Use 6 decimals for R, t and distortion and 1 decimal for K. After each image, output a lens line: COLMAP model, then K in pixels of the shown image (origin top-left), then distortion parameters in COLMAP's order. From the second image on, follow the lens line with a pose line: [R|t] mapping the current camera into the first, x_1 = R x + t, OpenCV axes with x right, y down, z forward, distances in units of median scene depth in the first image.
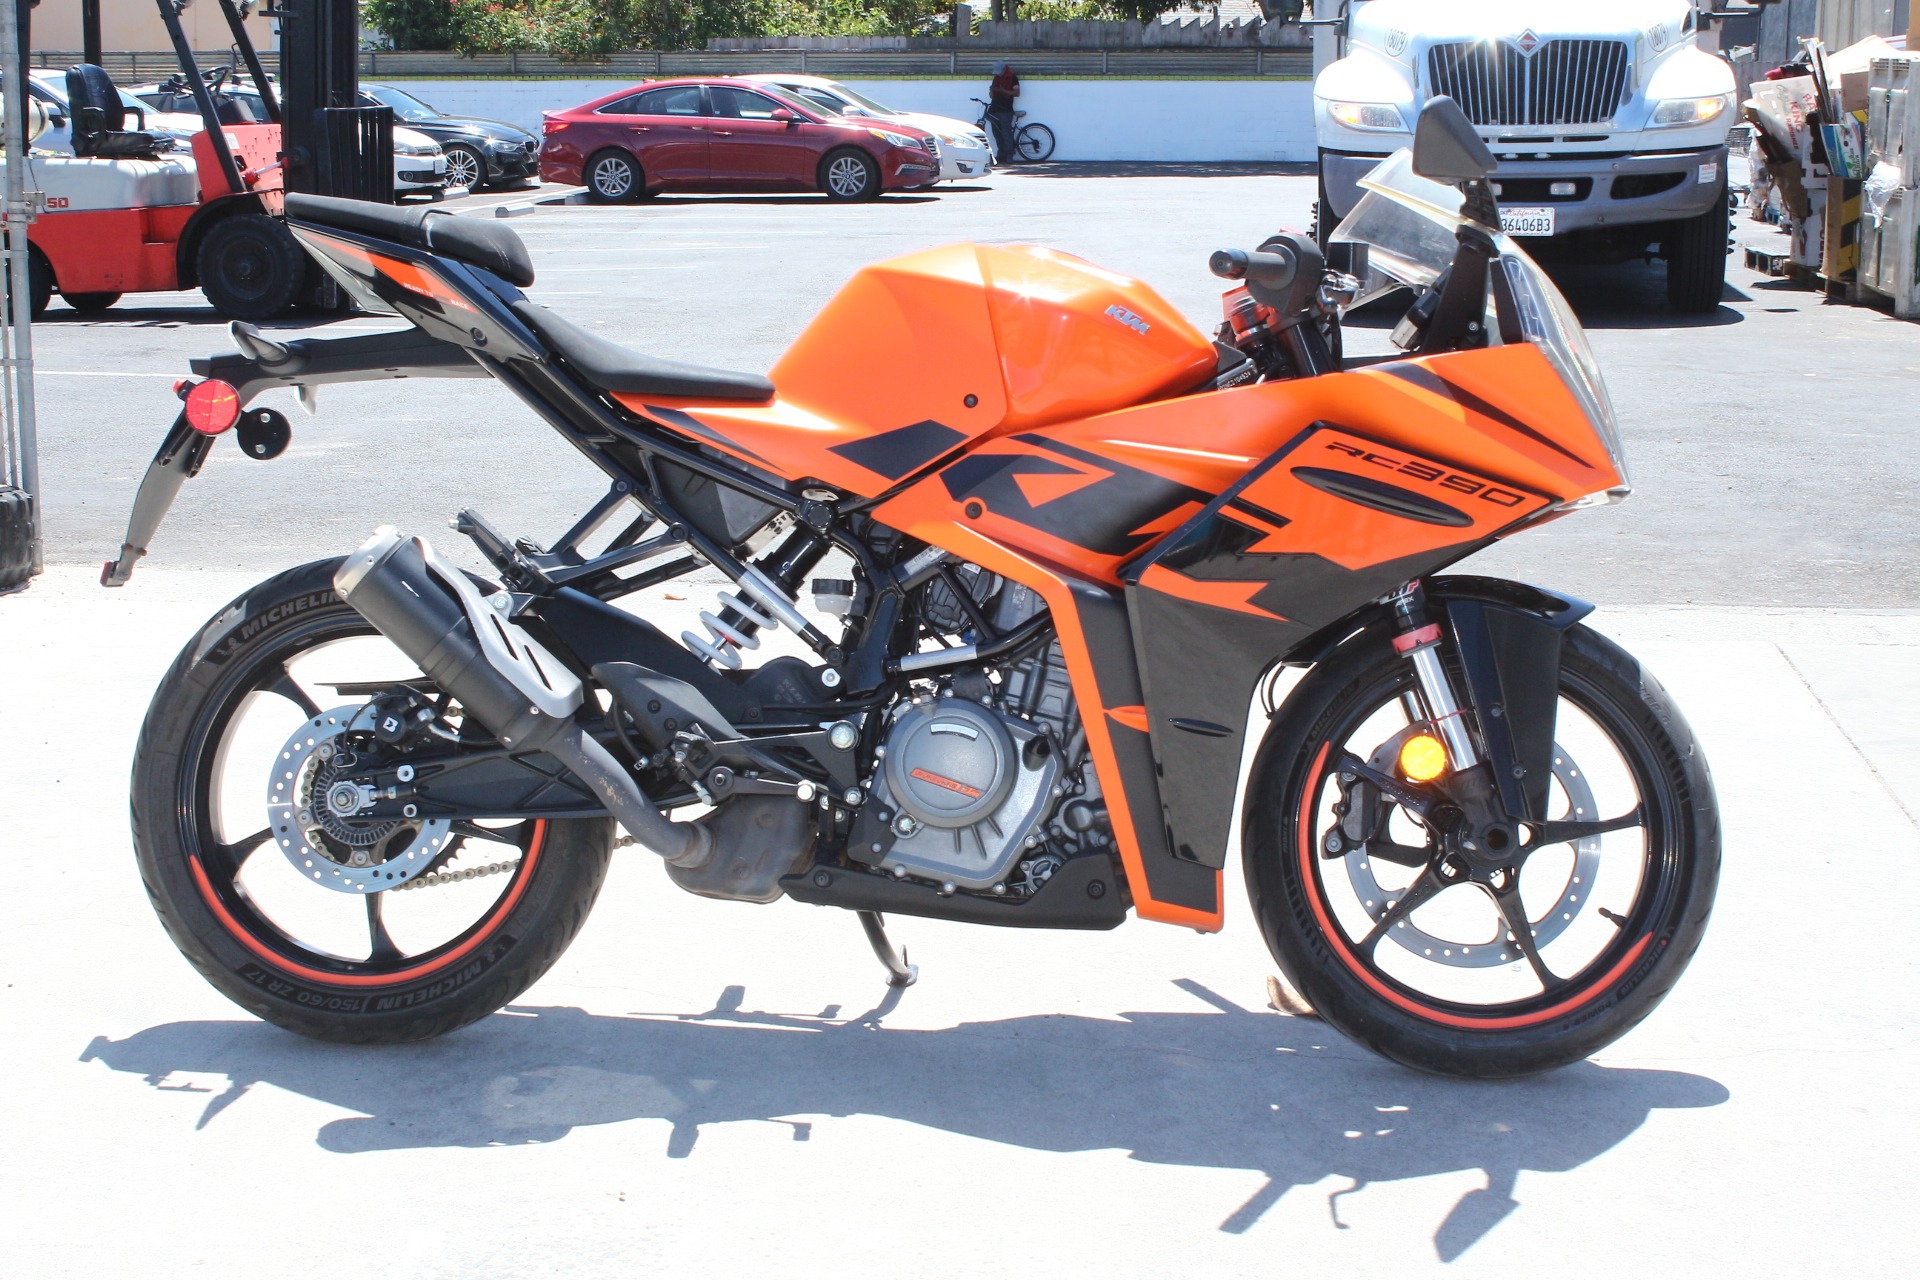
lens RADIAL K [[2645.6, 0, 951.2], [0, 2645.6, 634.7], [0, 0, 1]] dist [-0.045023, 0.000000]
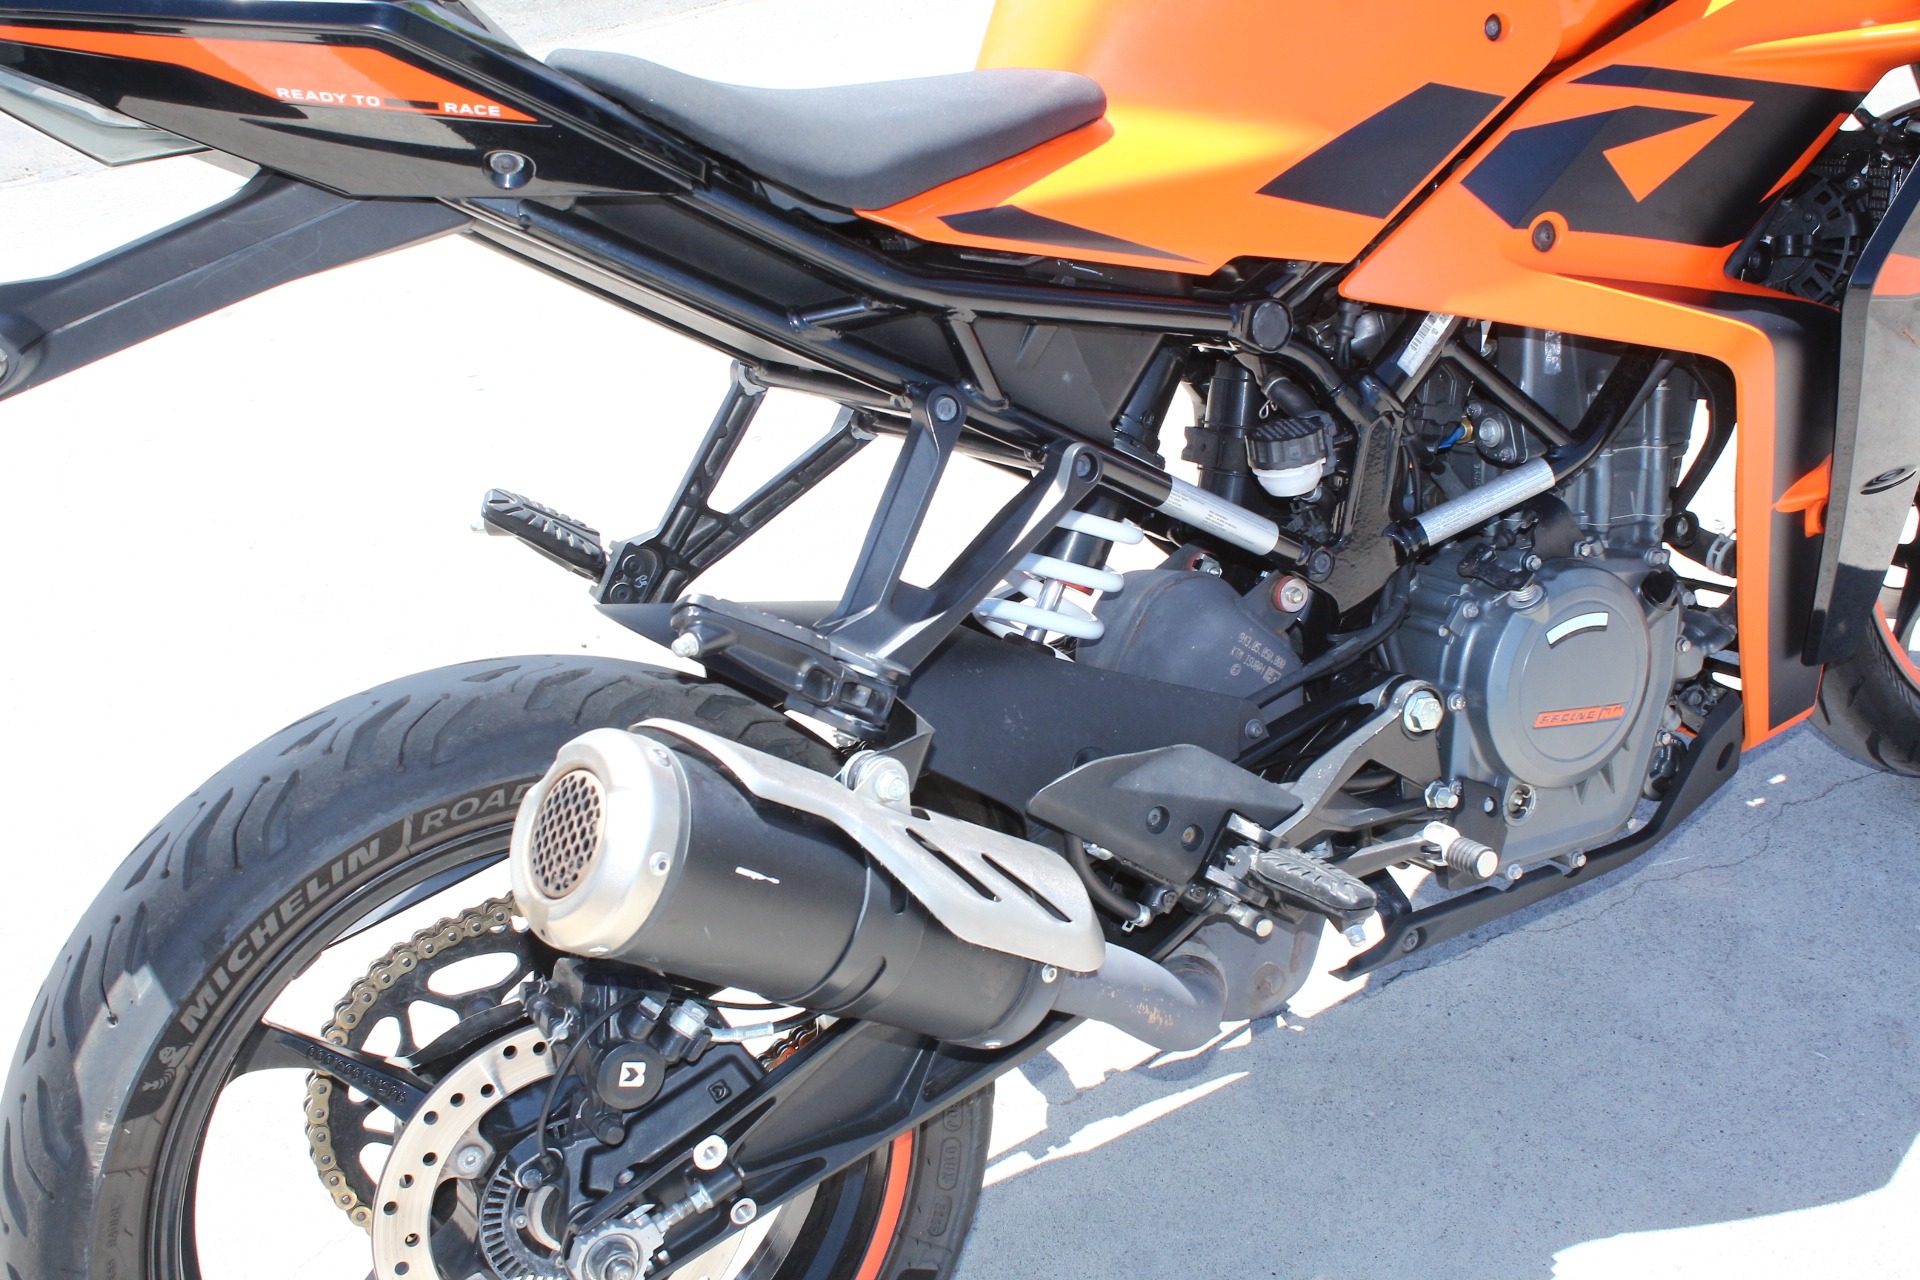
lens RADIAL K [[2005.0, 0, 965.3], [0, 2005.0, 610.3], [0, 0, 1]] dist [-0.083293, 0.000000]
pose [[0.828077, -0.379490, 0.412645, -0.272753], [0.215782, 0.895104, 0.390163, -0.156038], [-0.517423, -0.234044, 0.823102, 0.701170]]
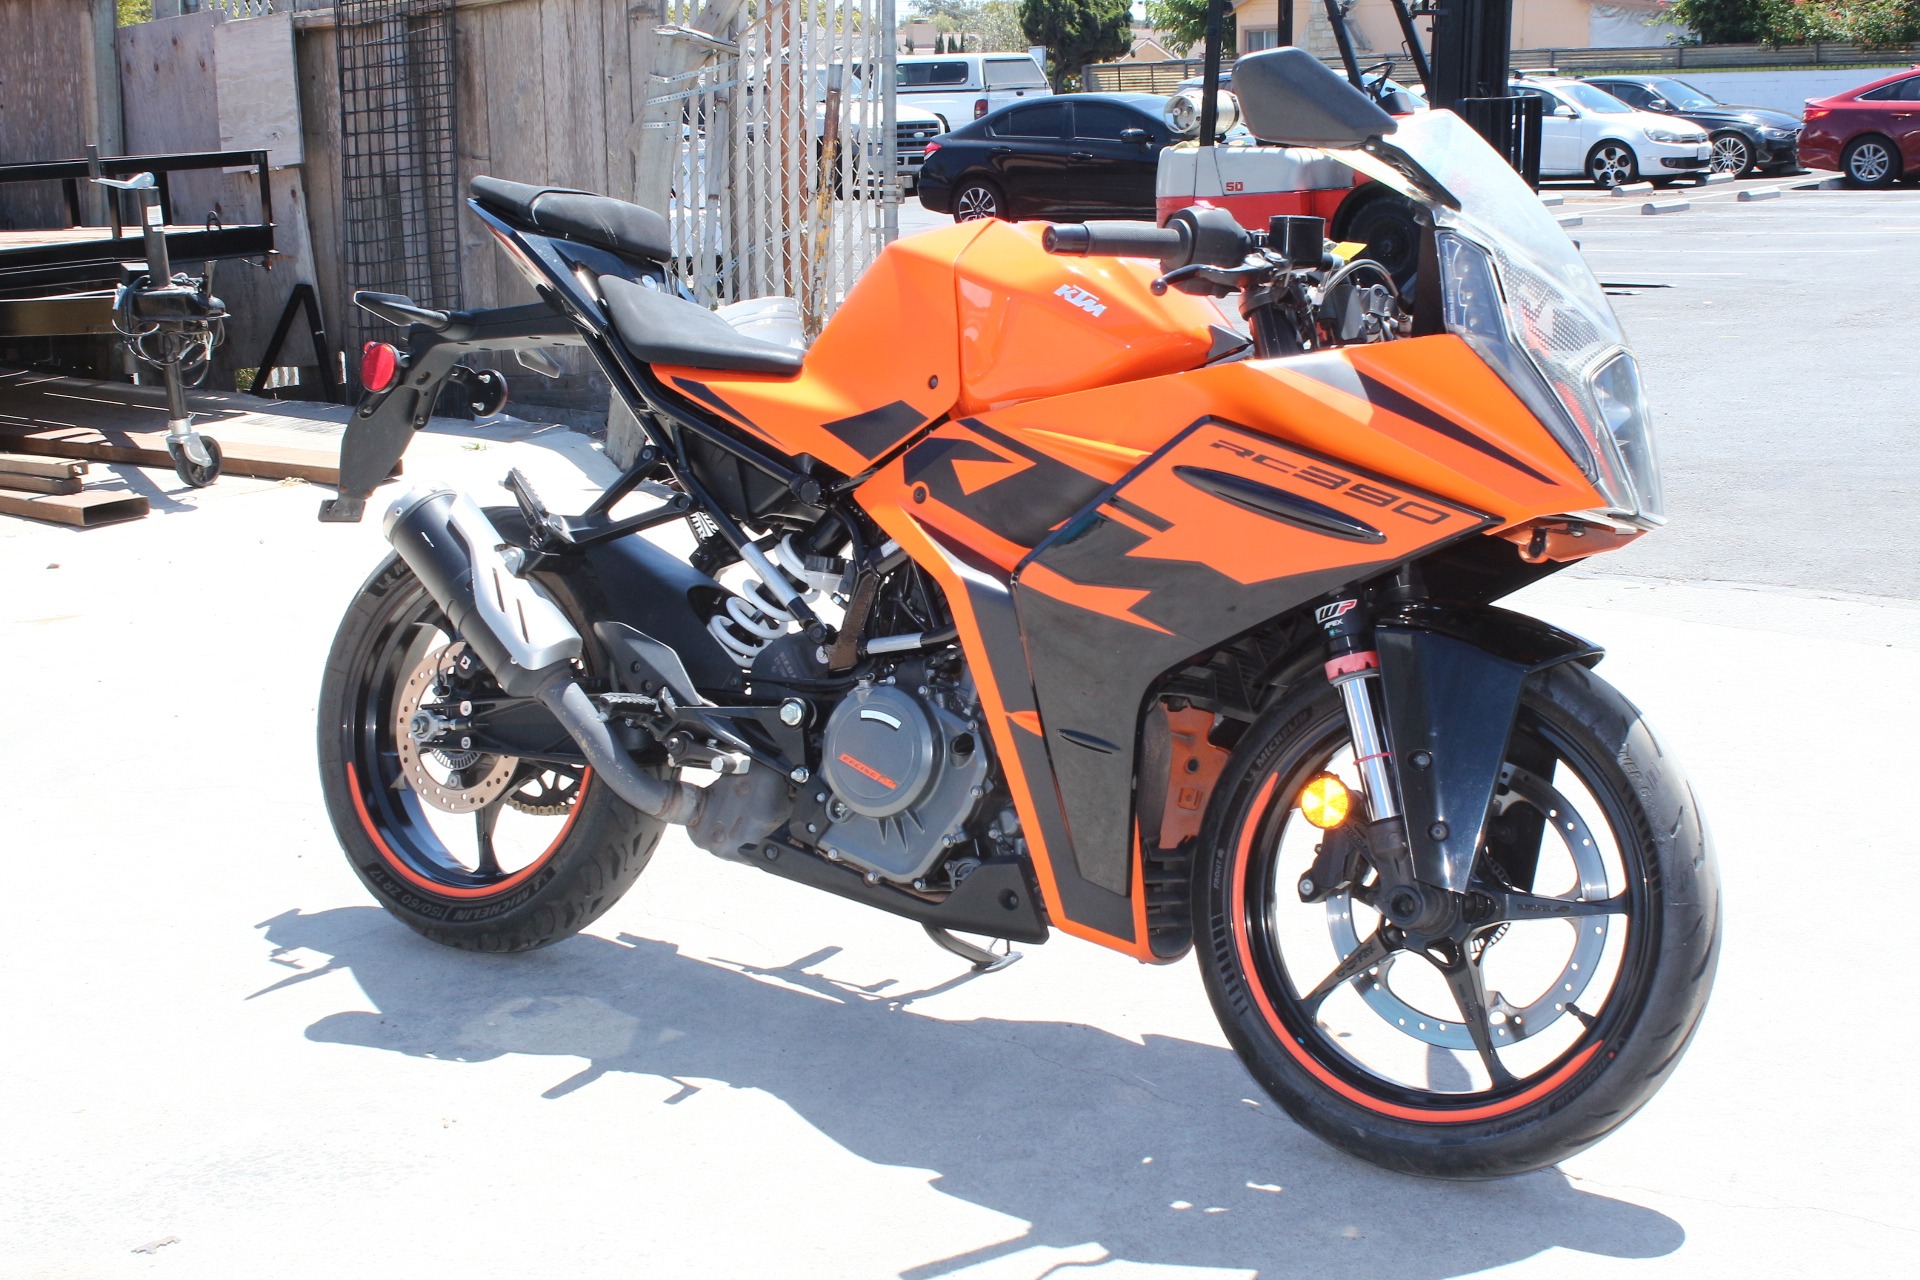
lens RADIAL K [[2422.5, 0, 968.1], [0, 2422.5, 636.9], [0, 0, 1]] dist [-0.069624, 0.000000]
pose [[0.864054, 0.082403, -0.496609, 0.459313], [-0.071565, 0.996599, 0.040851, -0.031992], [0.498287, 0.000243, 0.867012, 0.233112]]
